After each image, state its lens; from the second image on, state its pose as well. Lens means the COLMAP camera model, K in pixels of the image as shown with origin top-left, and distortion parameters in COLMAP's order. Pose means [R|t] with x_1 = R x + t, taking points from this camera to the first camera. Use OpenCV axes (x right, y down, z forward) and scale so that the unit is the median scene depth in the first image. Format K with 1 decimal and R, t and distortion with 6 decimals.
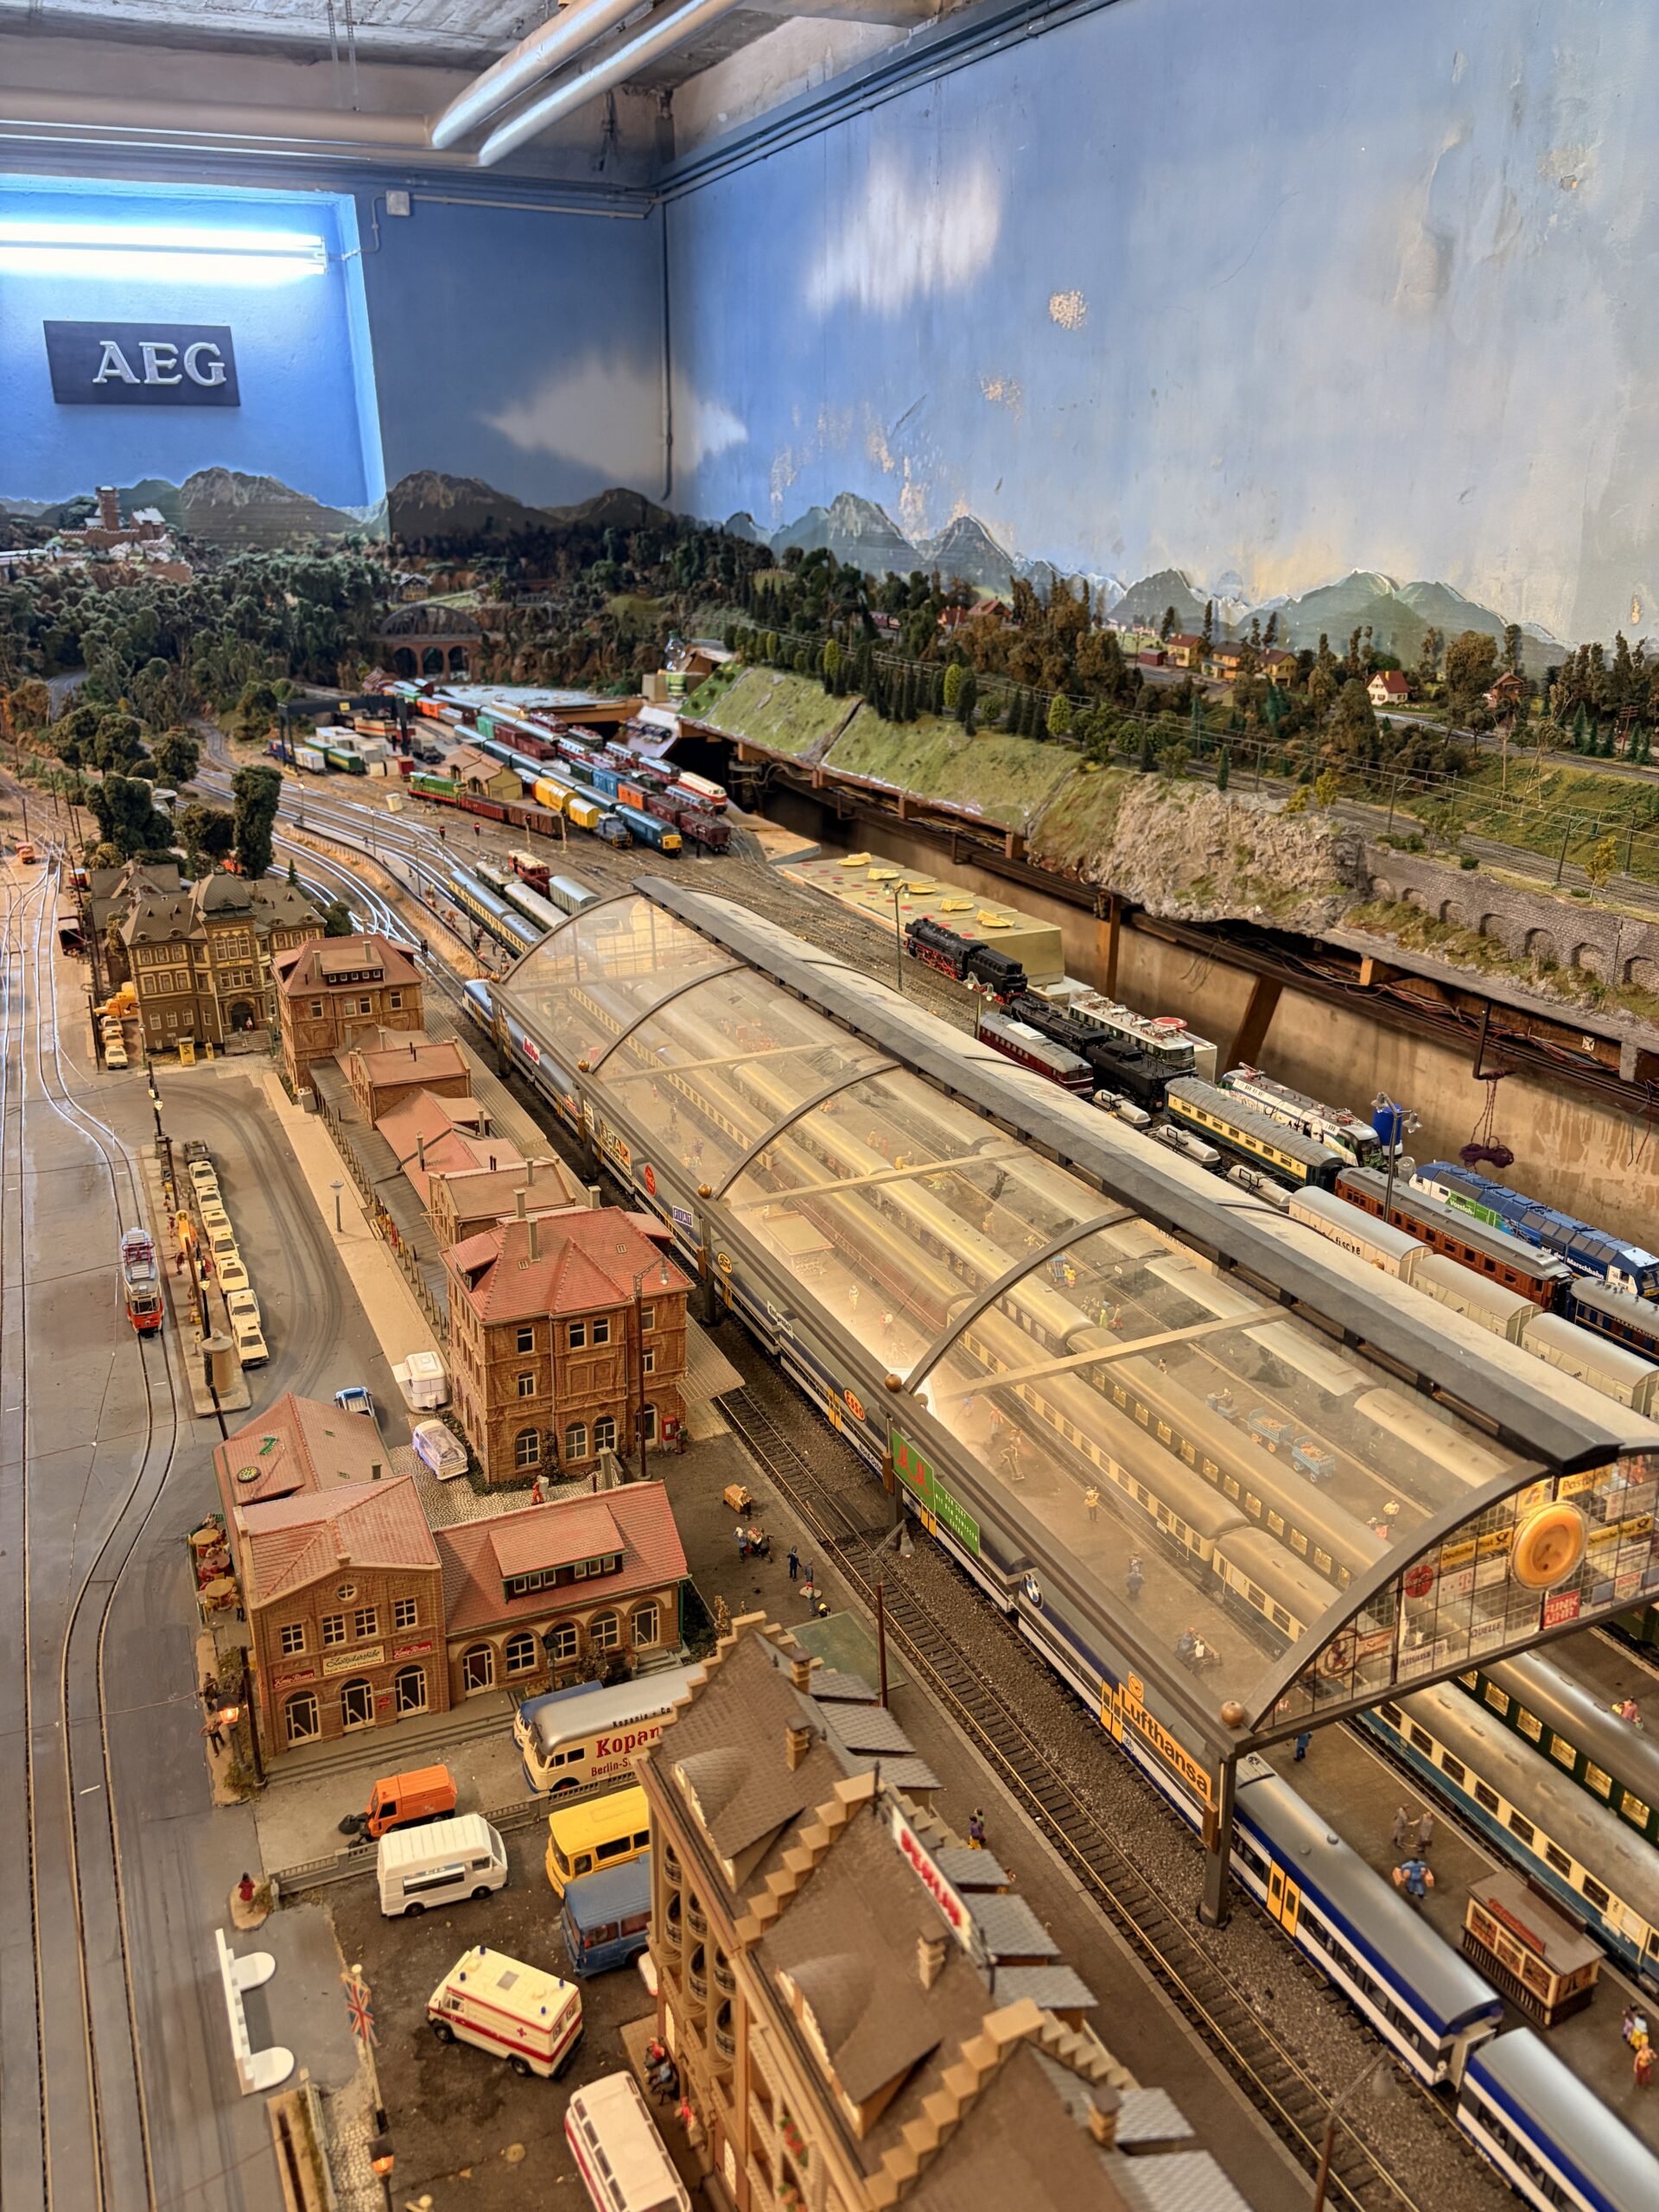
lens RADIAL K [[1652.9, 0, 824.6], [0, 1652.9, 1123.3], [0, 0, 1]] dist [0.021234, -0.037952]
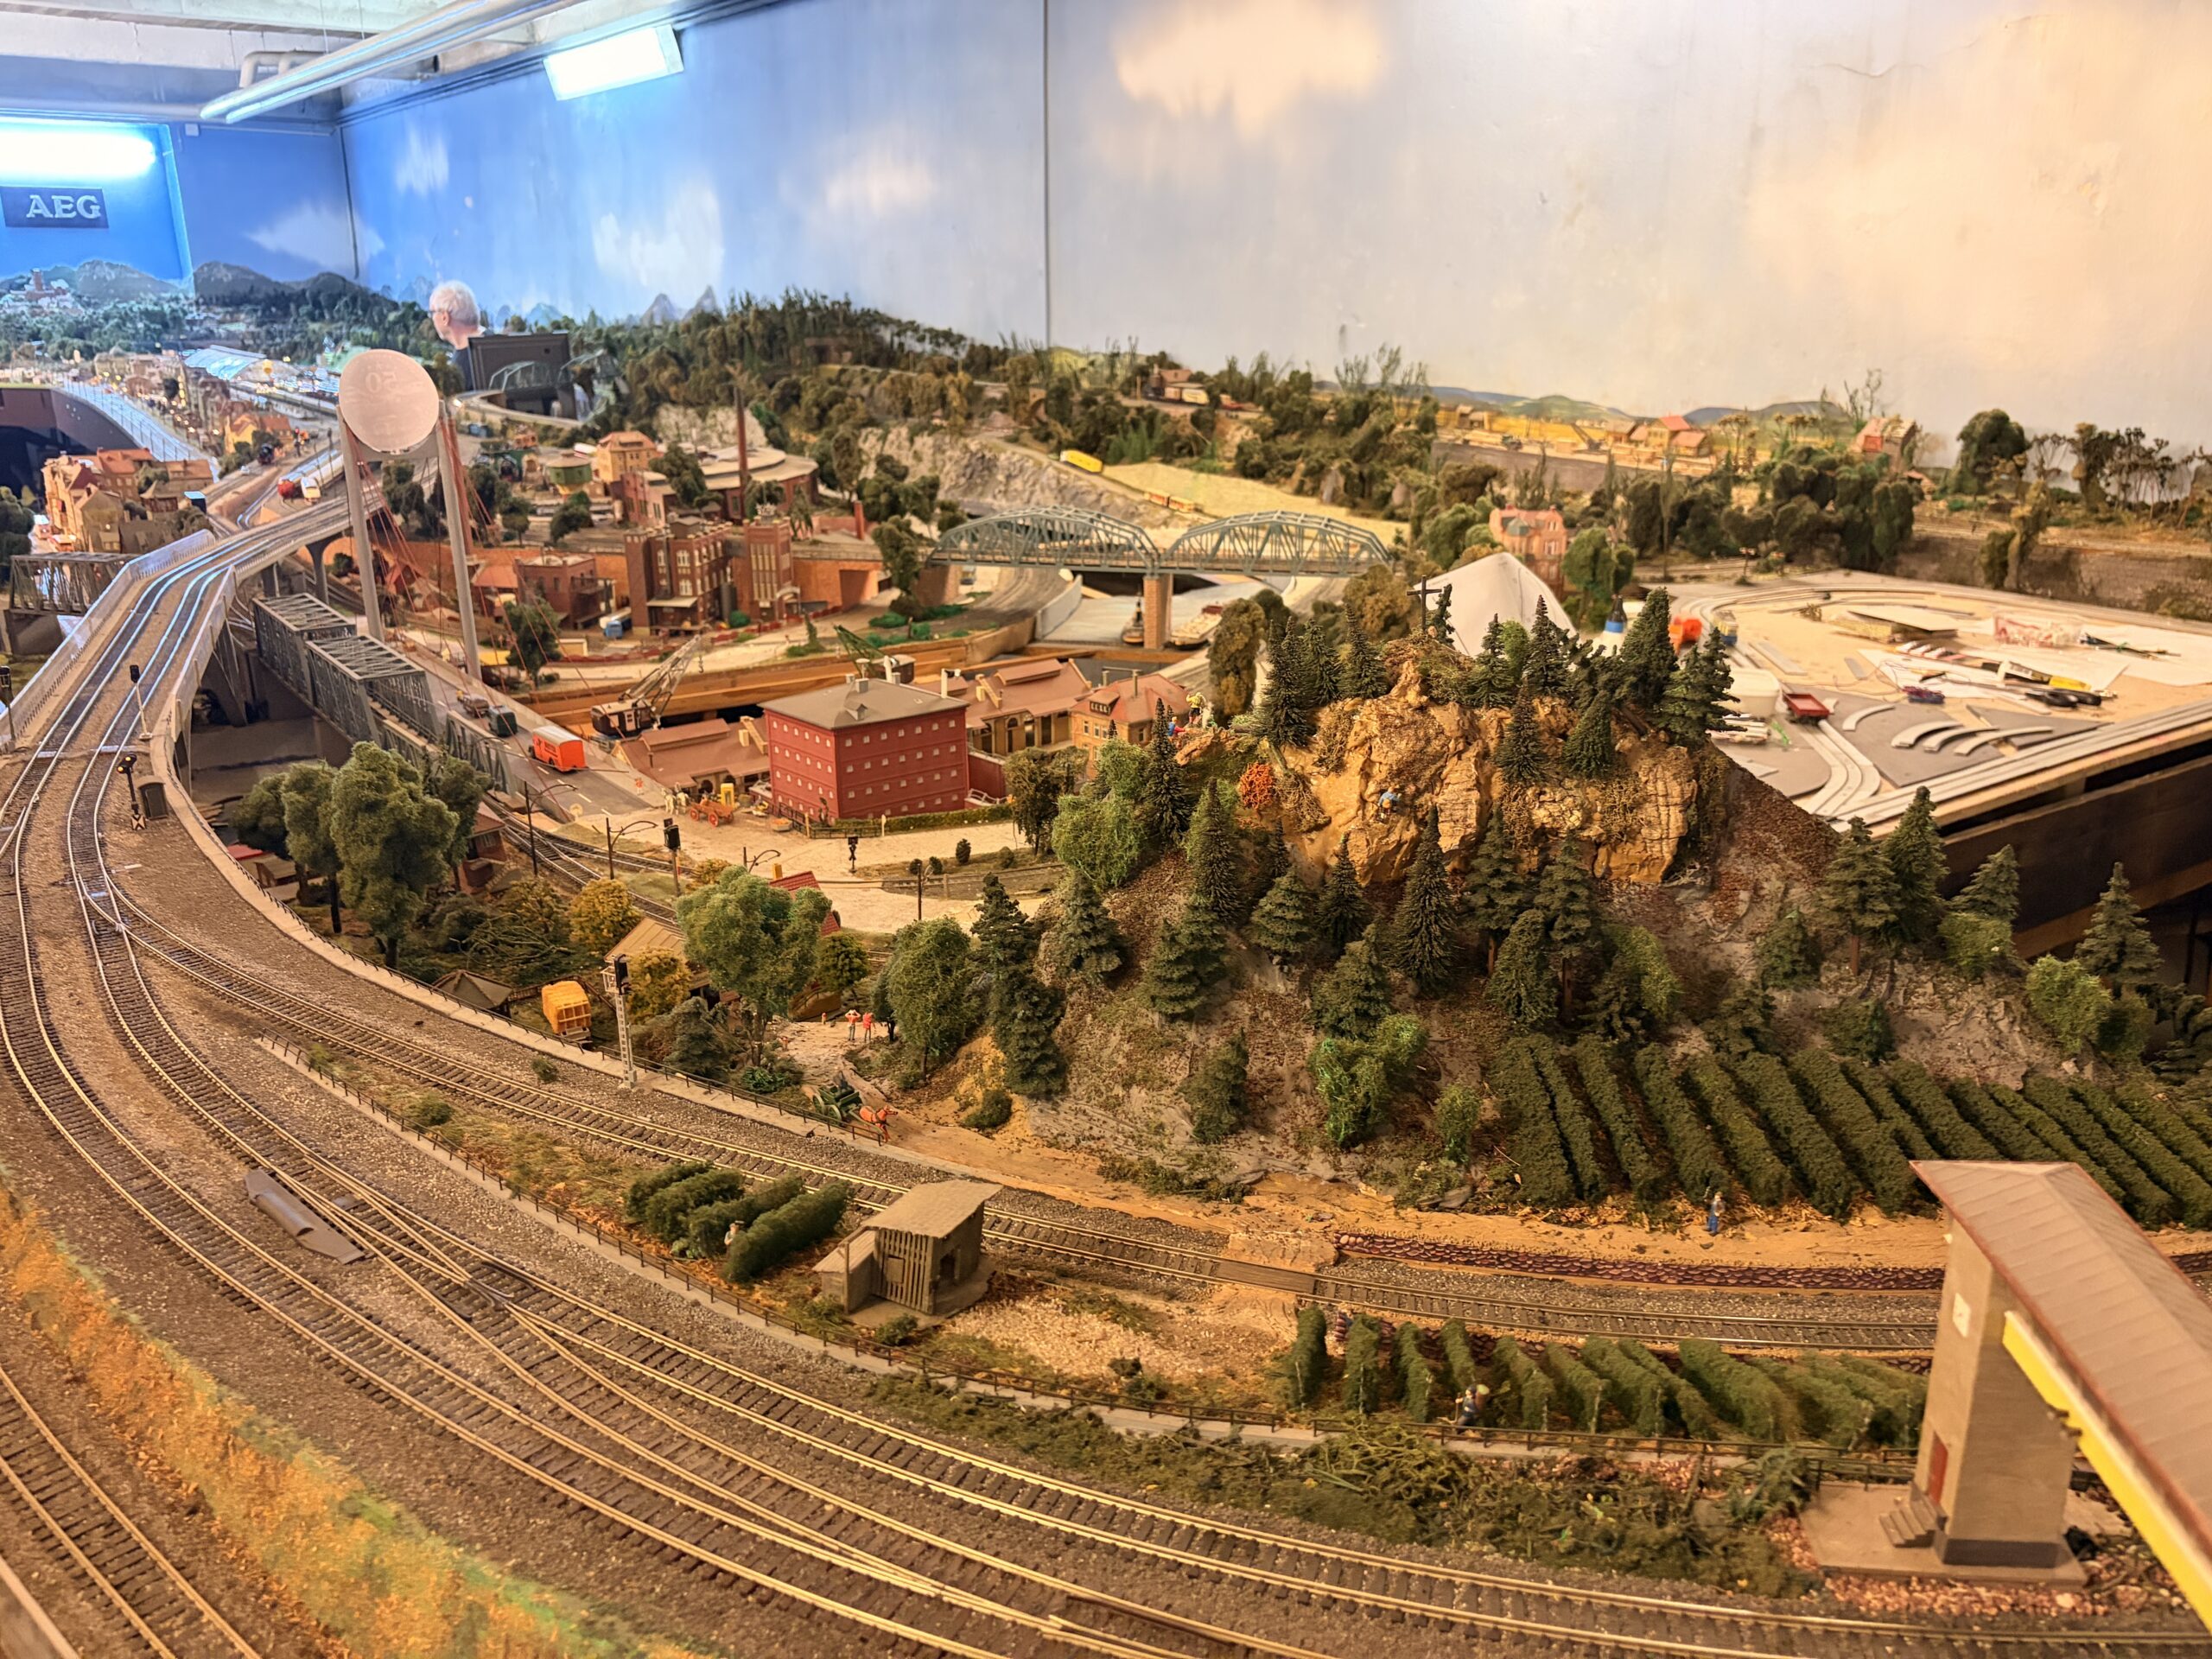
lens RADIAL K [[1652.9, 0, 1112.6], [0, 1652.9, 827.8], [0, 0, 1]] dist [0.021234, -0.037952]
pose [[0.978401, -0.055127, 0.199228, 0.373047], [0.064672, 0.997034, -0.041722, 0.424389], [-0.196337, 0.053705, 0.979065, -1.092644]]
